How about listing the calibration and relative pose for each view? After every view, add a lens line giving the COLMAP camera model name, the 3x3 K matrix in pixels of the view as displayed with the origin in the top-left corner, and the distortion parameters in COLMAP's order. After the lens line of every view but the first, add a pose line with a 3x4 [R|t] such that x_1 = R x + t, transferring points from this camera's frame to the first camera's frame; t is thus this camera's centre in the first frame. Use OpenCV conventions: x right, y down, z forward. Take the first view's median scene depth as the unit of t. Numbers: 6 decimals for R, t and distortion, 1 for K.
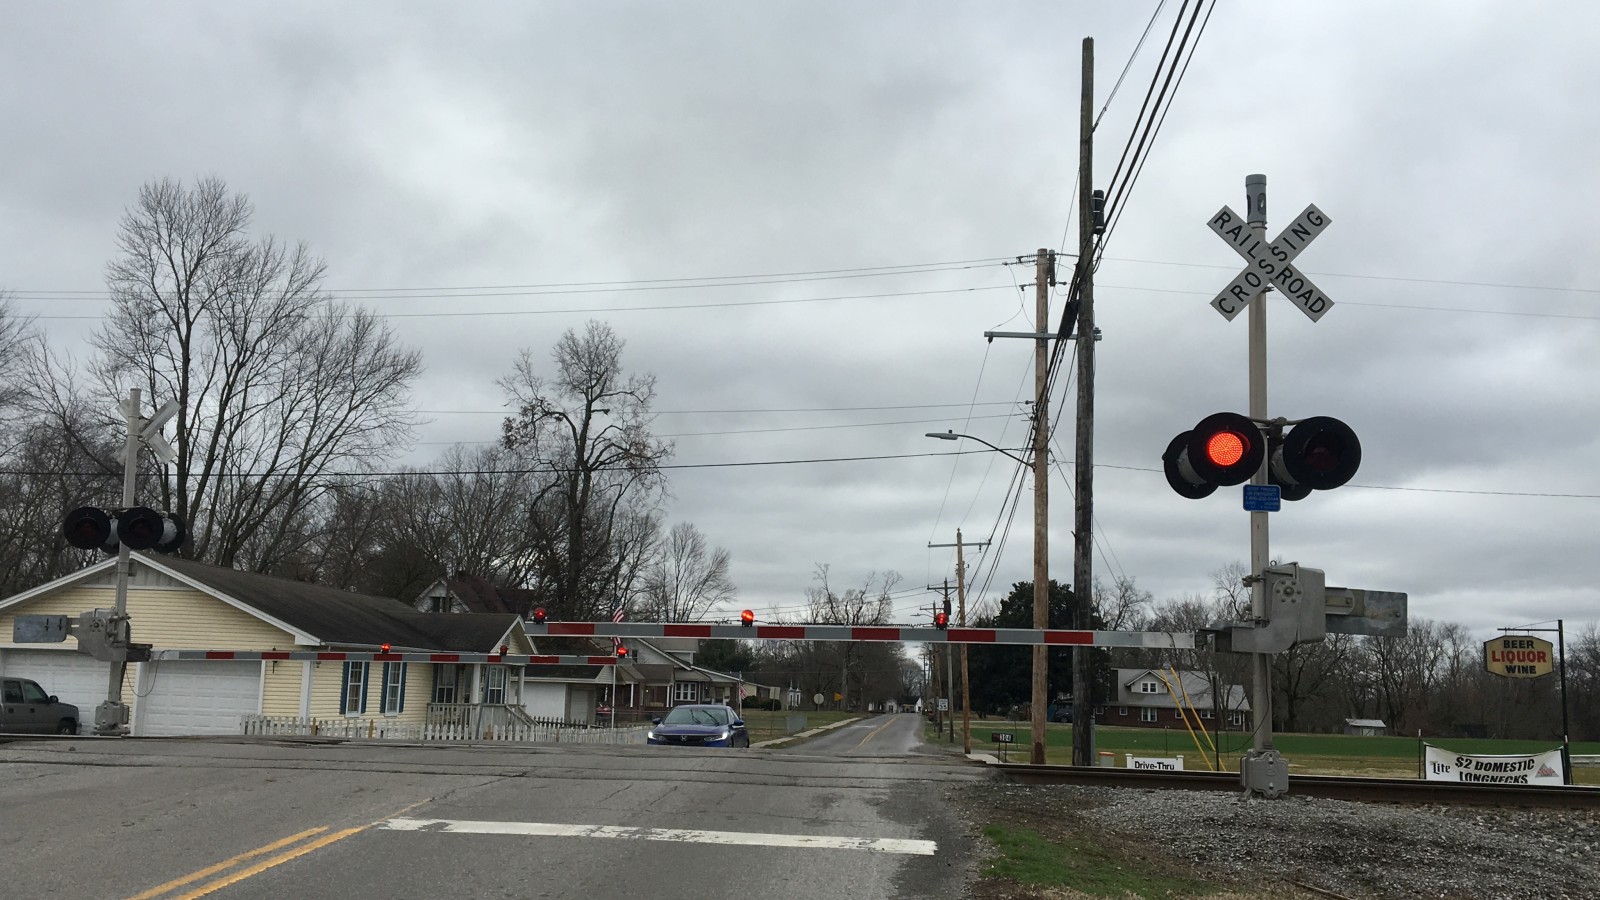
lens RADIAL K [[1590.9, 0, 795.2], [0, 1590.9, 478.0], [0, 0, 1]] dist [0.044623, 0.000000]
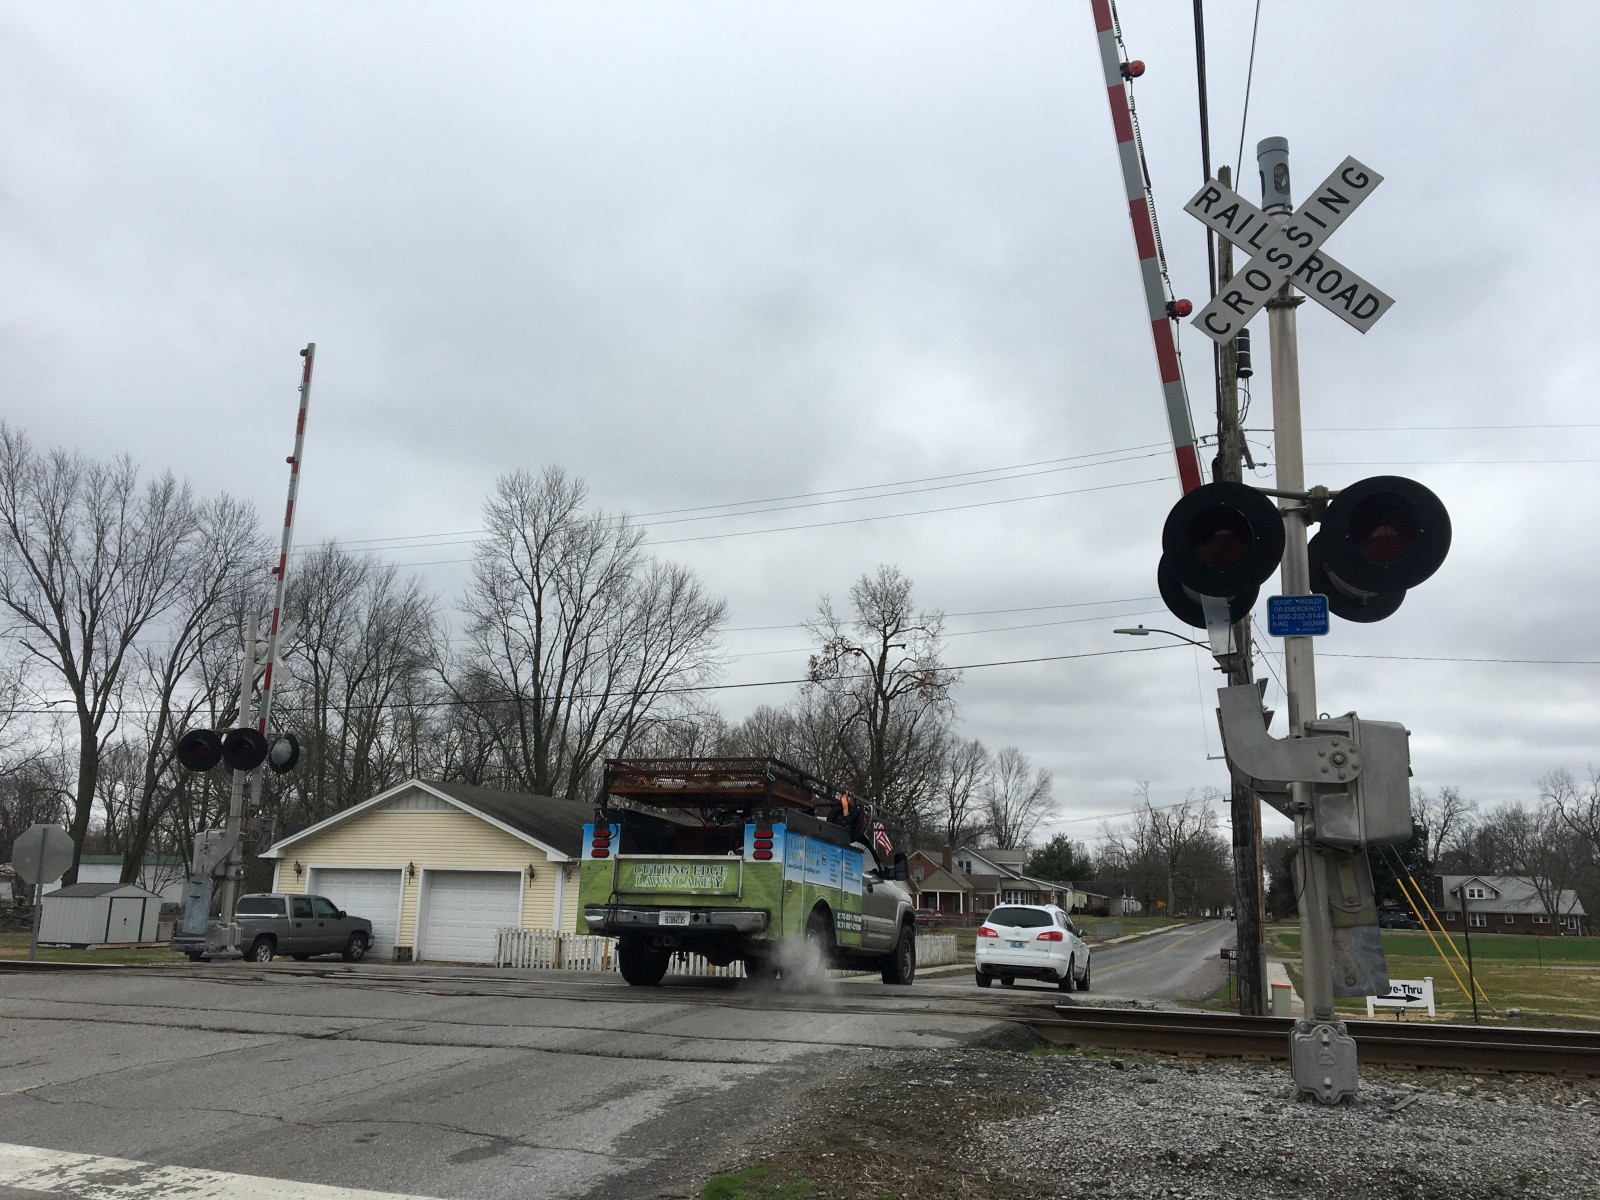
lens RADIAL K [[1346.1, 0, 788.1], [0, 1346.1, 613.2], [0, 0, 1]] dist [0.077875, -0.111852]
pose [[0.968729, -0.057664, -0.241326, 0.041300], [0.039602, 0.996085, -0.079038, 0.008563], [0.244939, 0.067009, 0.967220, 0.077720]]
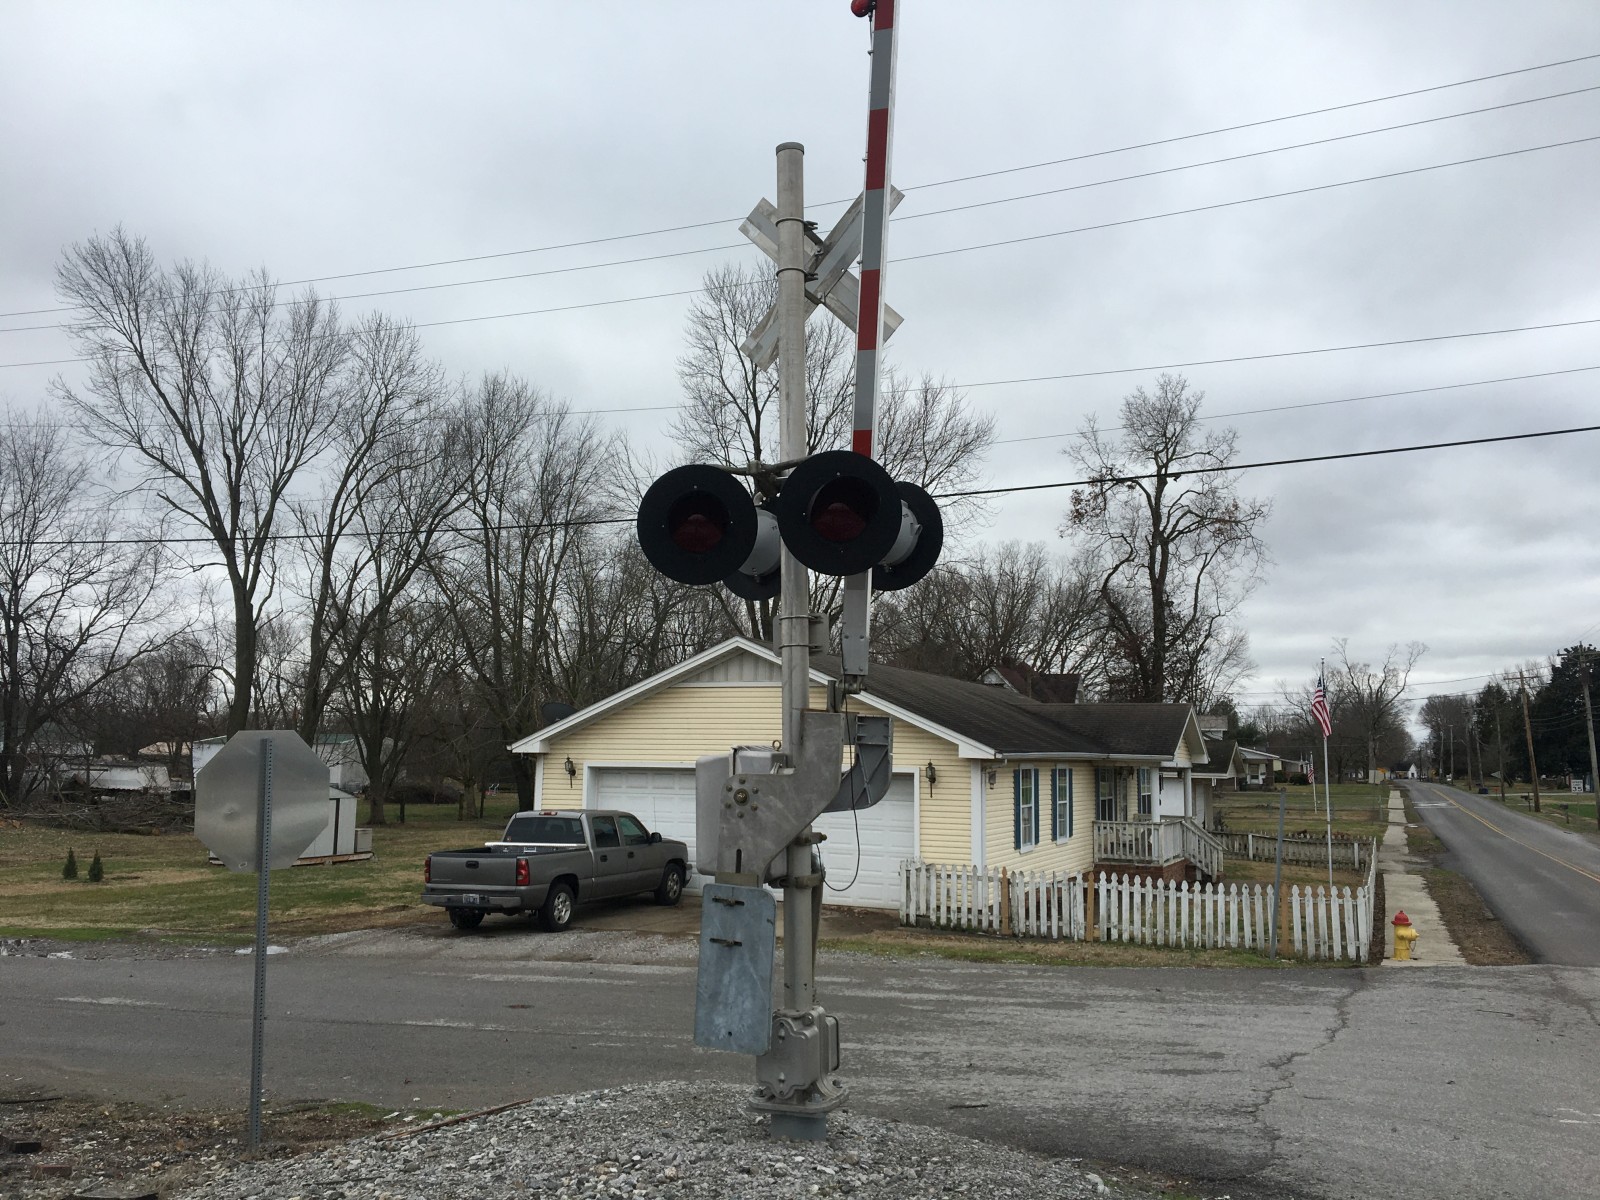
lens RADIAL K [[1346.1, 0, 789.7], [0, 1346.1, 611.2], [0, 0, 1]] dist [0.077875, -0.111852]
pose [[0.945071, -0.055359, -0.322144, -0.102472], [0.062522, 0.997972, 0.011925, 0.015389], [0.320830, -0.031412, 0.946616, 0.226129]]
